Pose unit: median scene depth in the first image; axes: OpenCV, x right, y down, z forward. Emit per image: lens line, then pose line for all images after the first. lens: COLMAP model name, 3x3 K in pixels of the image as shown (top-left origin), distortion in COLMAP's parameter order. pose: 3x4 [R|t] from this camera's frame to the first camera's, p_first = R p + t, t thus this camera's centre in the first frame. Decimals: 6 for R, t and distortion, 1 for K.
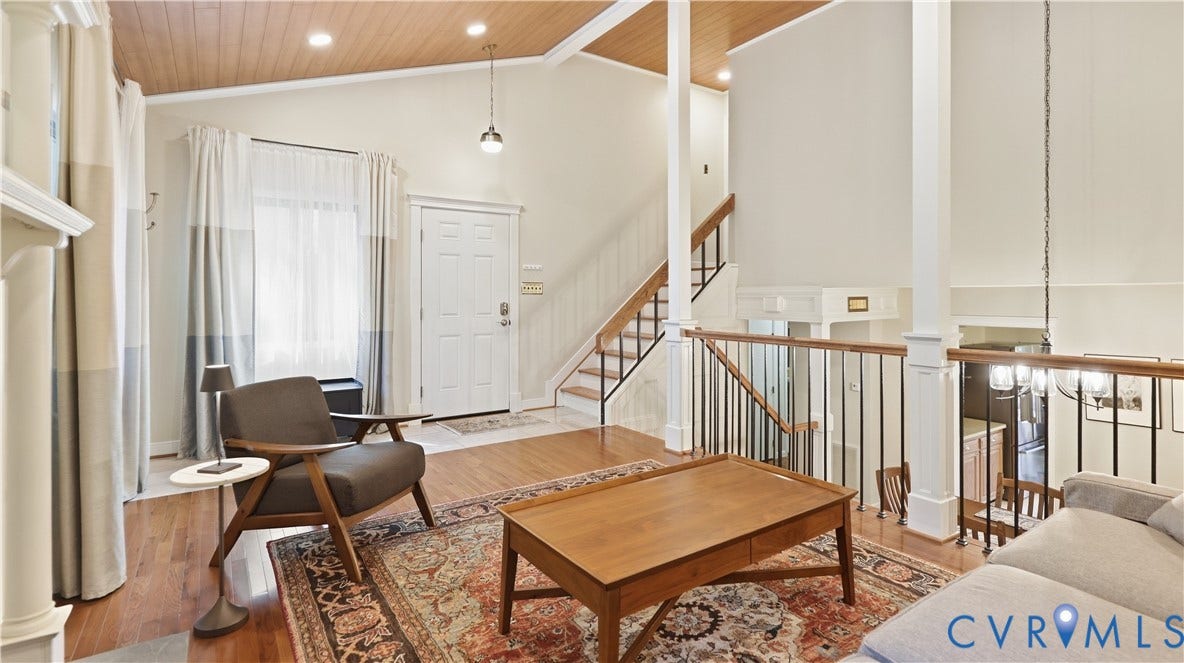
lens RADIAL K [[574.7, 0, 610.7], [0, 574.7, 295.6], [0, 0, 1]] dist [0.013027, 0.000156]
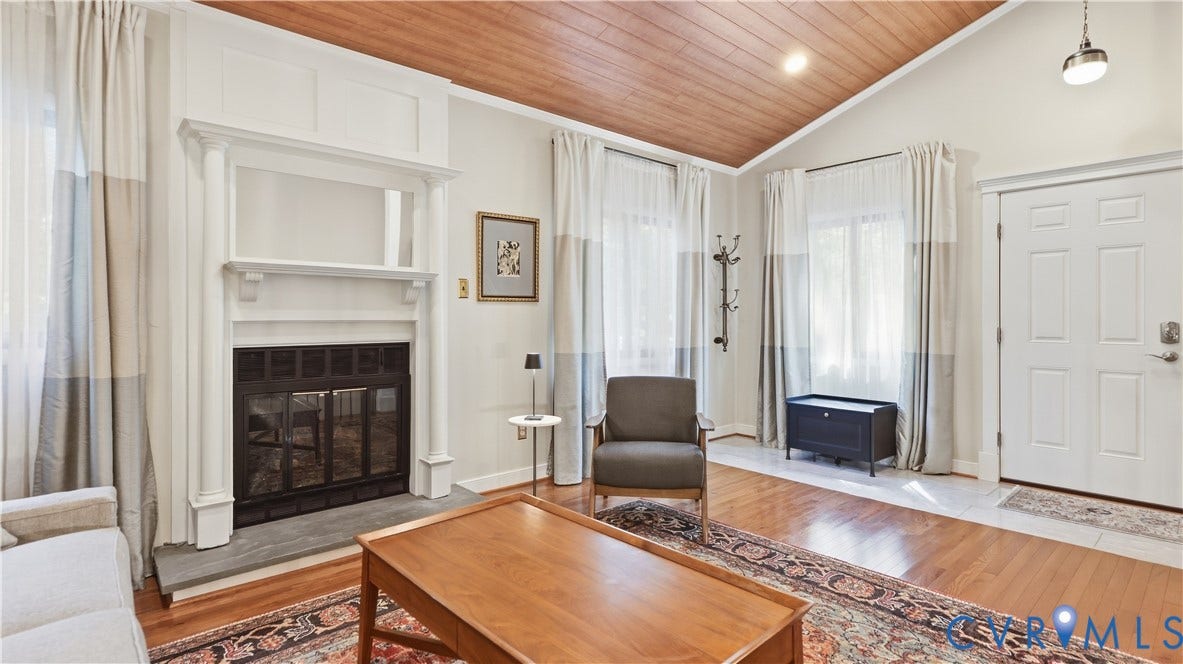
lens RADIAL K [[574.3, 0, 593.5], [0, 574.3, 318.9], [0, 0, 1]] dist [0.001614, 0.000110]
pose [[0.117507, 0.000373, -0.993072, 0.418013], [-0.003242, 0.999995, -0.000008, 0.013865], [0.993067, 0.003221, 0.117507, 0.455937]]
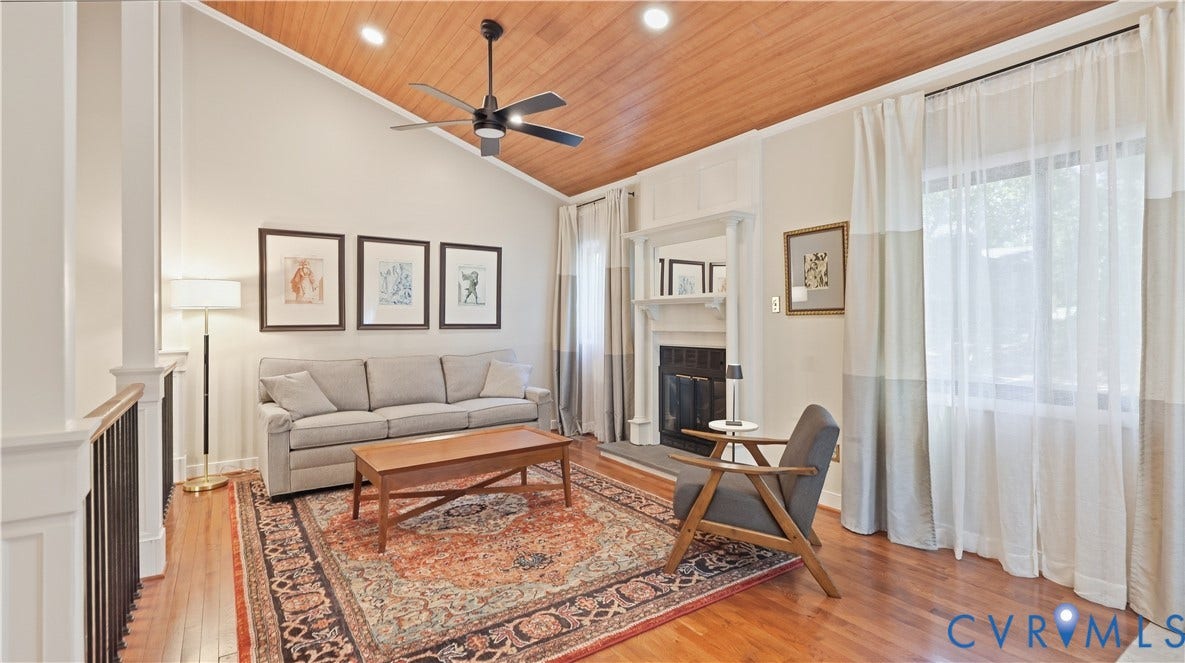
lens RADIAL K [[549.8, 0, 598.5], [0, 549.8, 321.0], [0, 0, 1]] dist [0.002344, 0.000282]
pose [[-0.999827, 0.003768, 0.018195, -0.140921], [0.003826, 0.999988, 0.003159, -0.006340], [-0.018183, 0.003228, -0.999829, 1.236469]]
